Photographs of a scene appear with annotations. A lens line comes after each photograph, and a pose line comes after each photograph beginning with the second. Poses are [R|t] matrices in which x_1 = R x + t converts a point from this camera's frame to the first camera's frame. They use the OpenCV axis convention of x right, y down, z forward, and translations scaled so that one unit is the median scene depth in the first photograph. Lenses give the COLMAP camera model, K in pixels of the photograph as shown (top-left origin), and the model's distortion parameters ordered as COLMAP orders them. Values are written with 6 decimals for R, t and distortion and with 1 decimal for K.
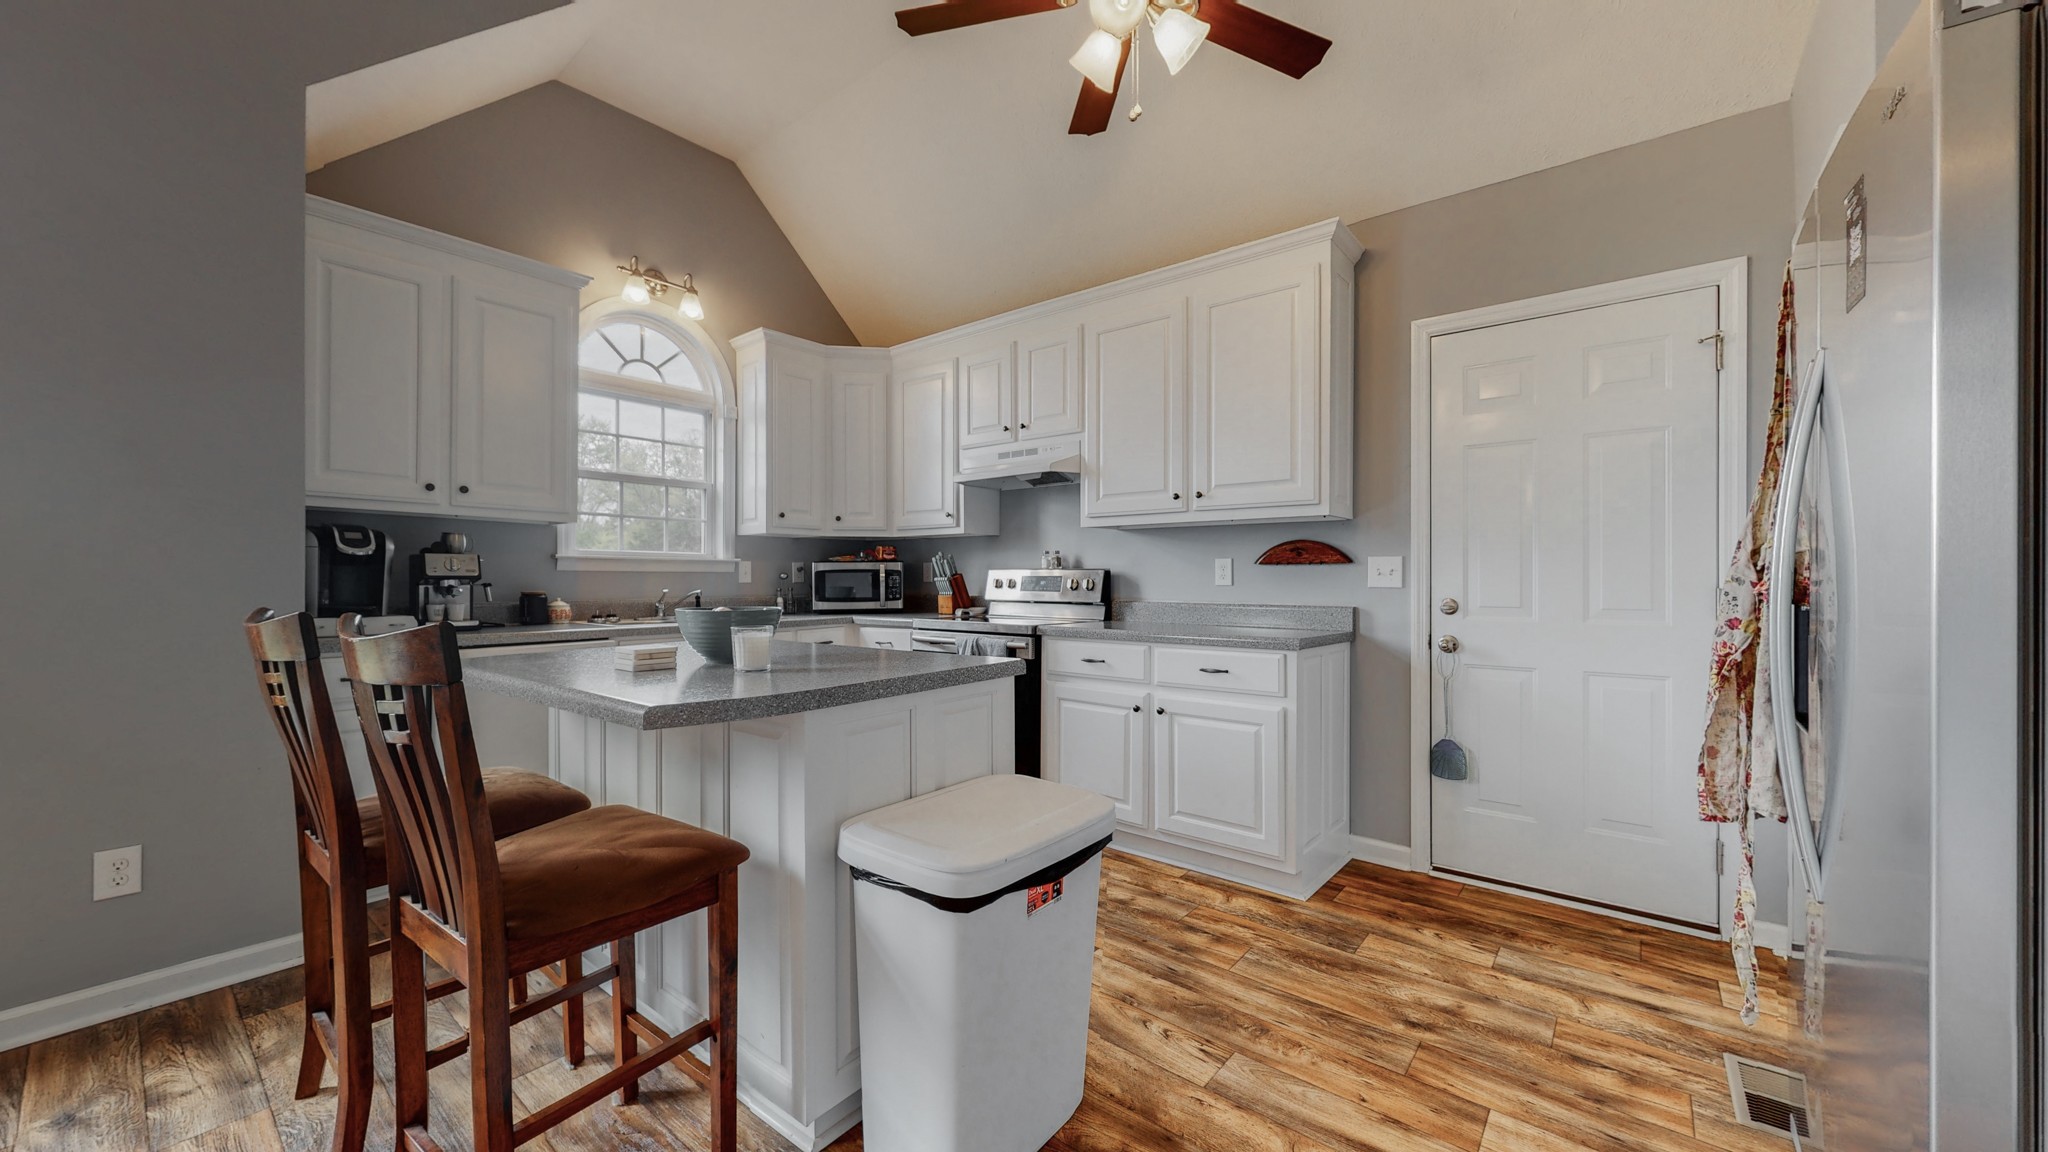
lens RADIAL K [[746.1, 0, 1024.0], [0, 746.1, 576.0], [0, 0, 1]] dist [0.000844, -0.000081]
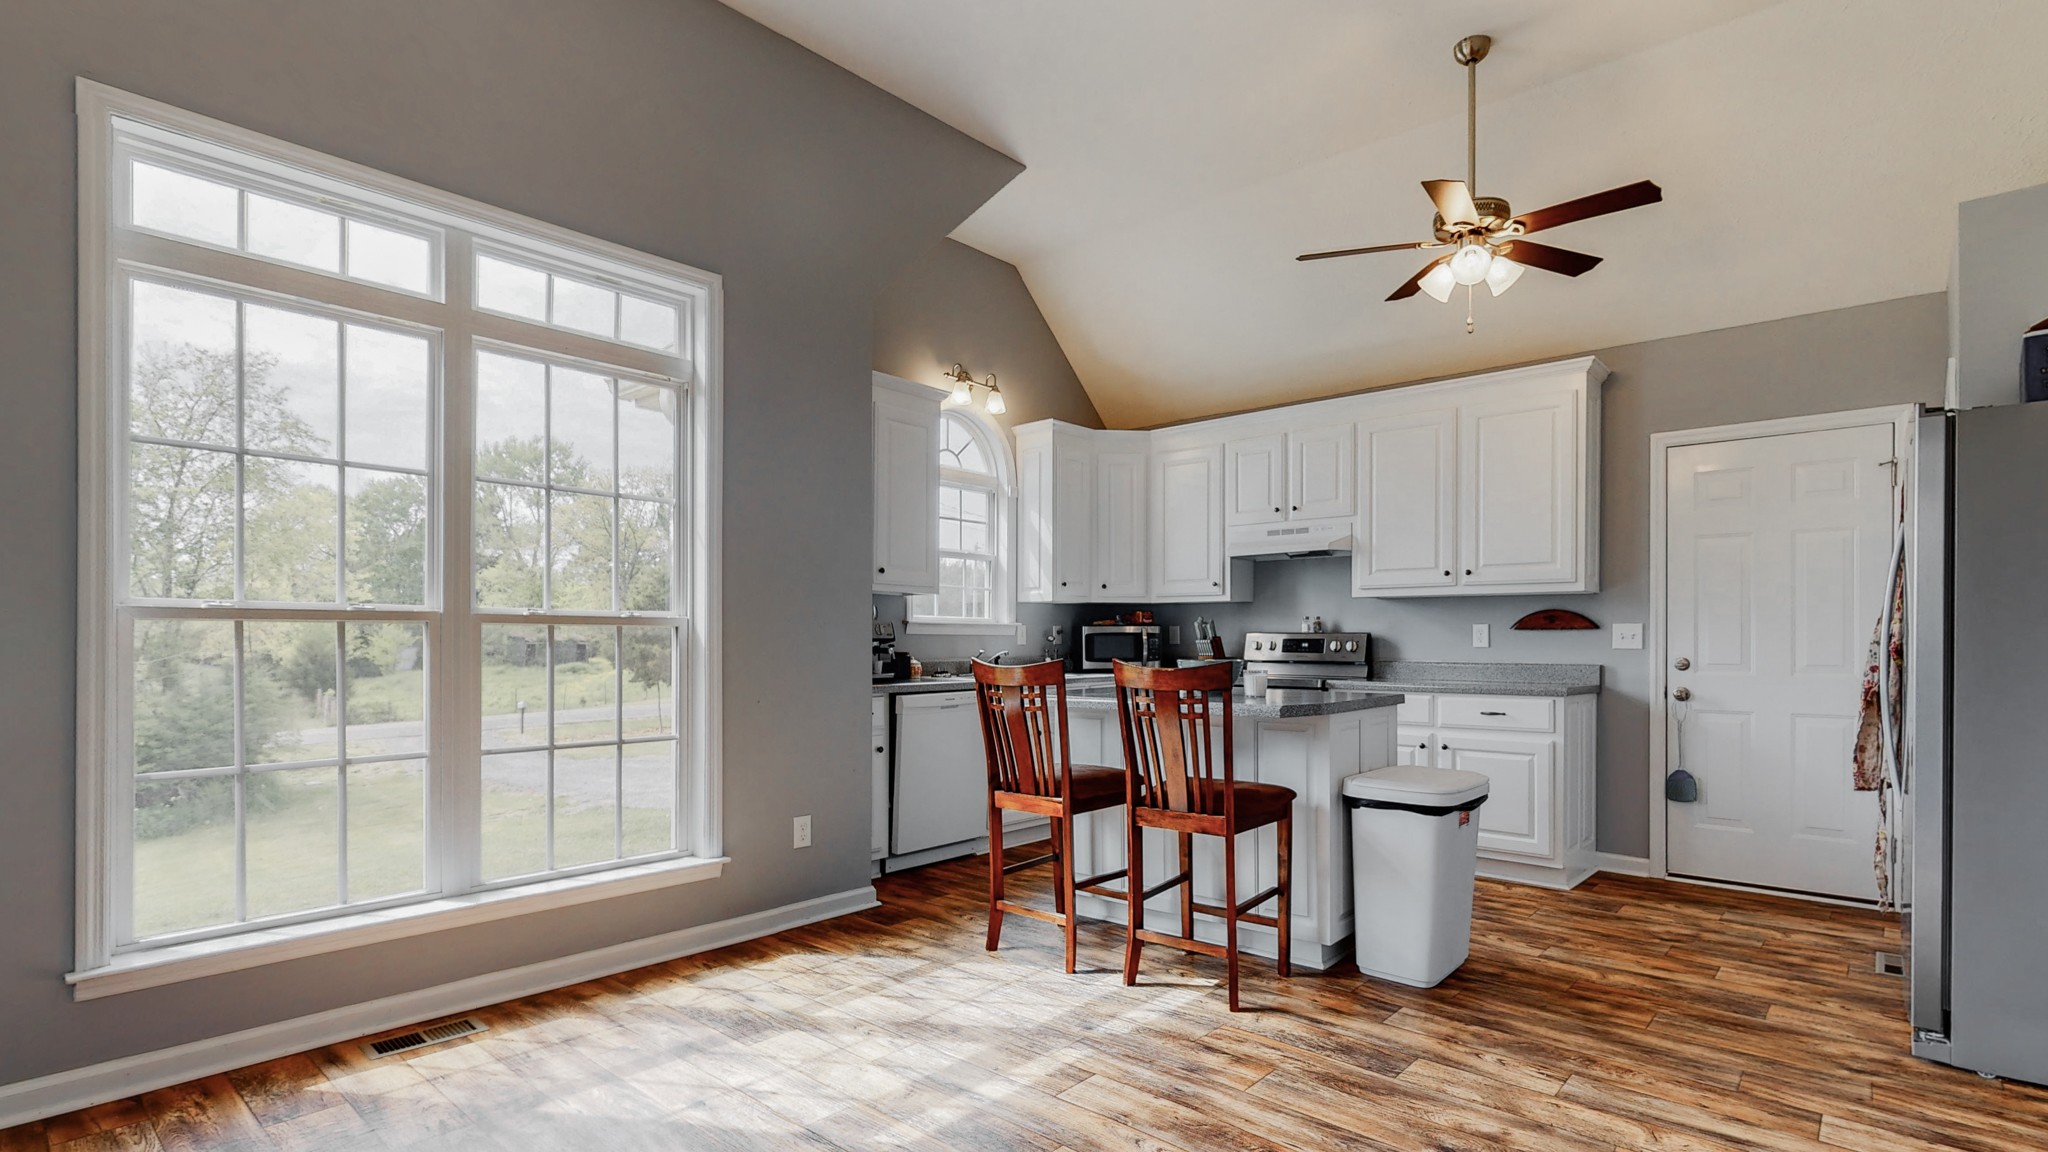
lens RADIAL K [[986.6, 0, 1025.4], [0, 986.6, 639.8], [0, 0, 1]] dist [0.001473, 0.000002]
pose [[0.999163, 0.001125, -0.040888, -0.352376], [-0.001046, 0.999998, 0.001969, -0.001314], [0.040890, -0.001925, 0.999162, -0.531656]]
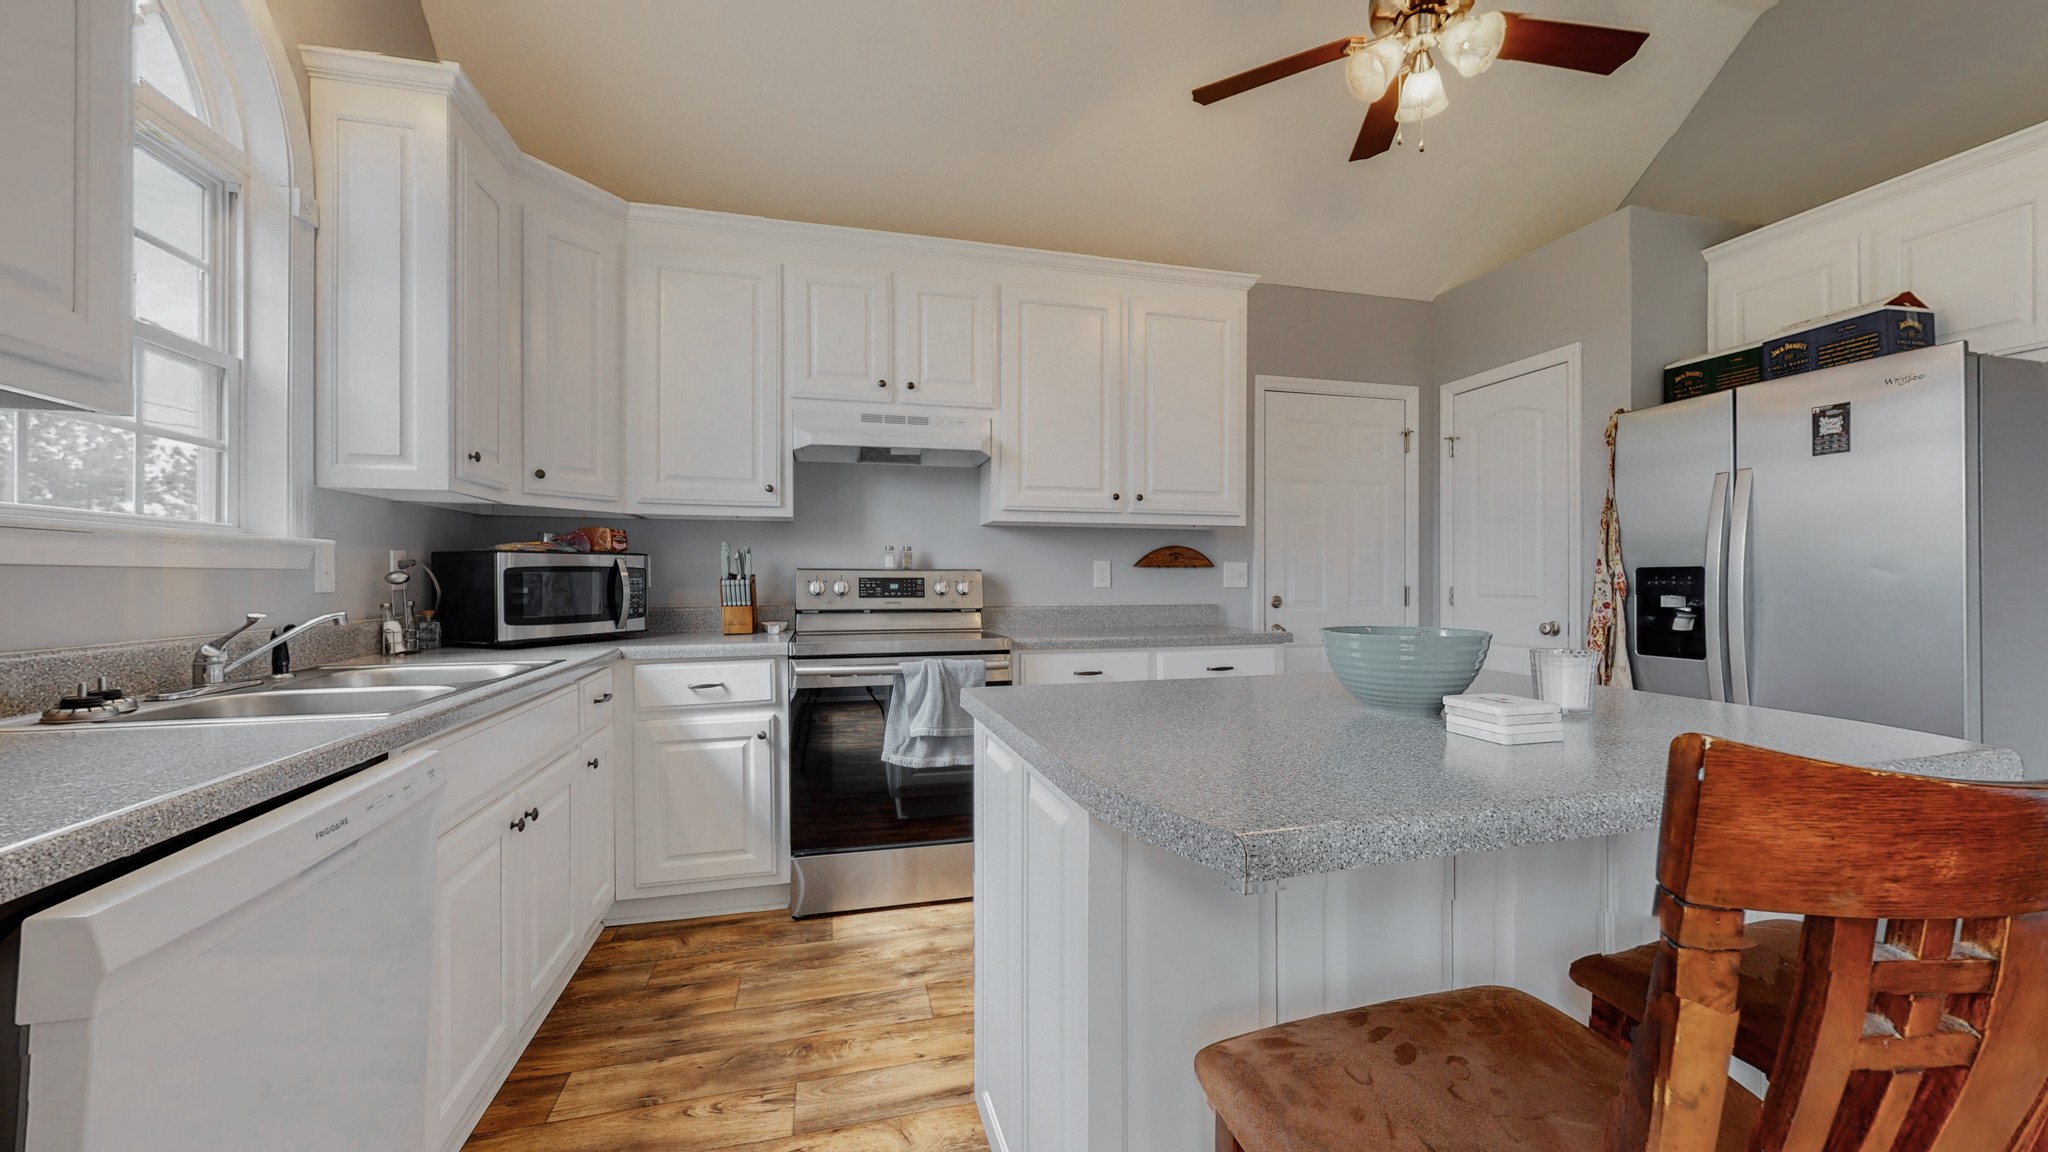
lens RADIAL K [[748.6, 0, 1028.0], [0, 748.6, 606.1], [0, 0, 1]] dist [0.003093, 0.000157]
pose [[0.575424, -0.032837, 0.817196, -0.575011], [-0.000684, 0.999174, 0.040631, -0.002711], [-0.817855, -0.023939, 0.574926, 0.444045]]
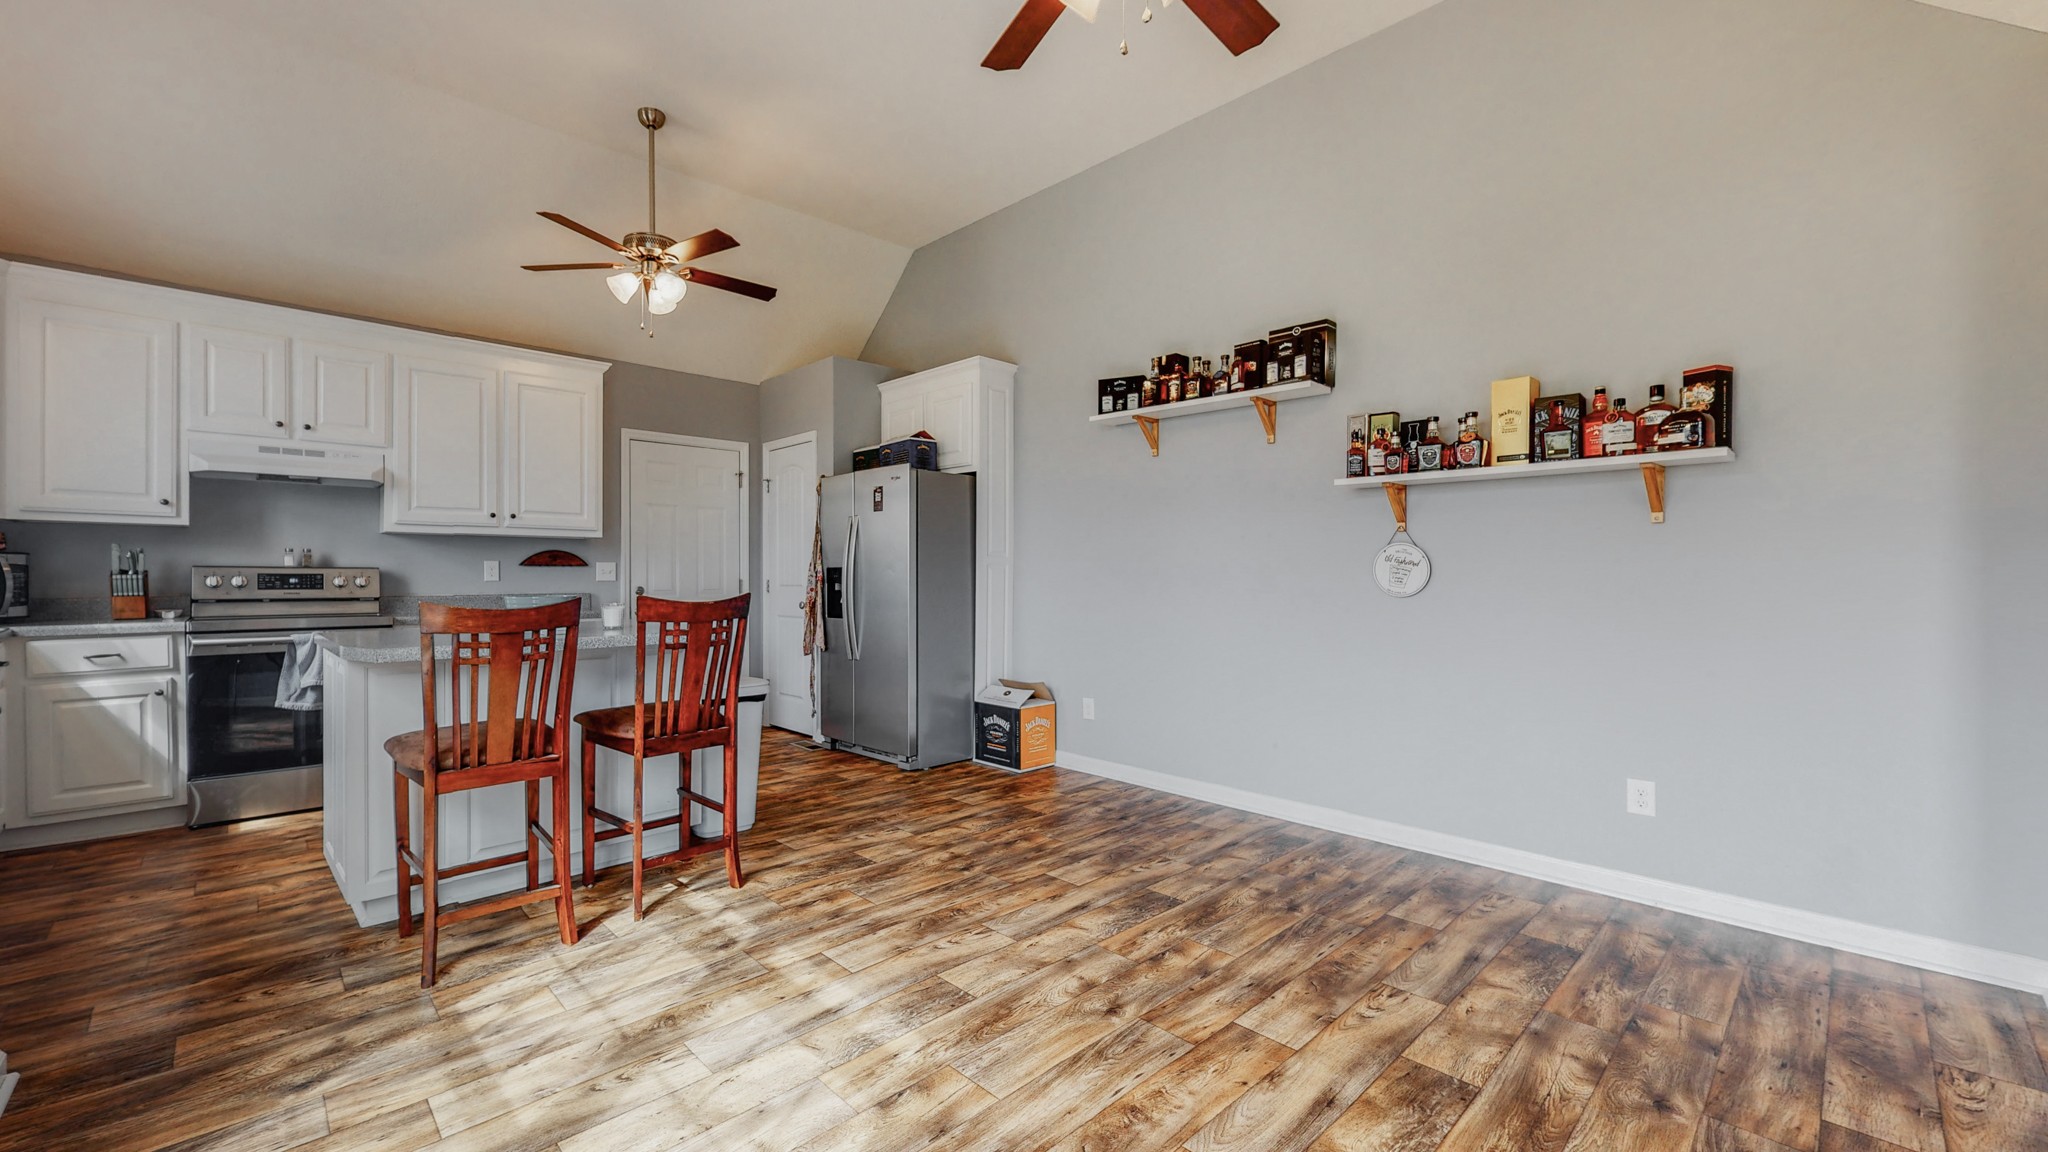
lens RADIAL K [[814.1, 0, 936.4], [0, 814.1, 583.6], [0, 0, 1]] dist [-0.001885, 0.004364]
pose [[0.158038, -0.012177, 0.987358, -0.968007], [-0.003314, 0.999912, 0.012862, -0.003687], [-0.987428, -0.005305, 0.157983, -0.030496]]
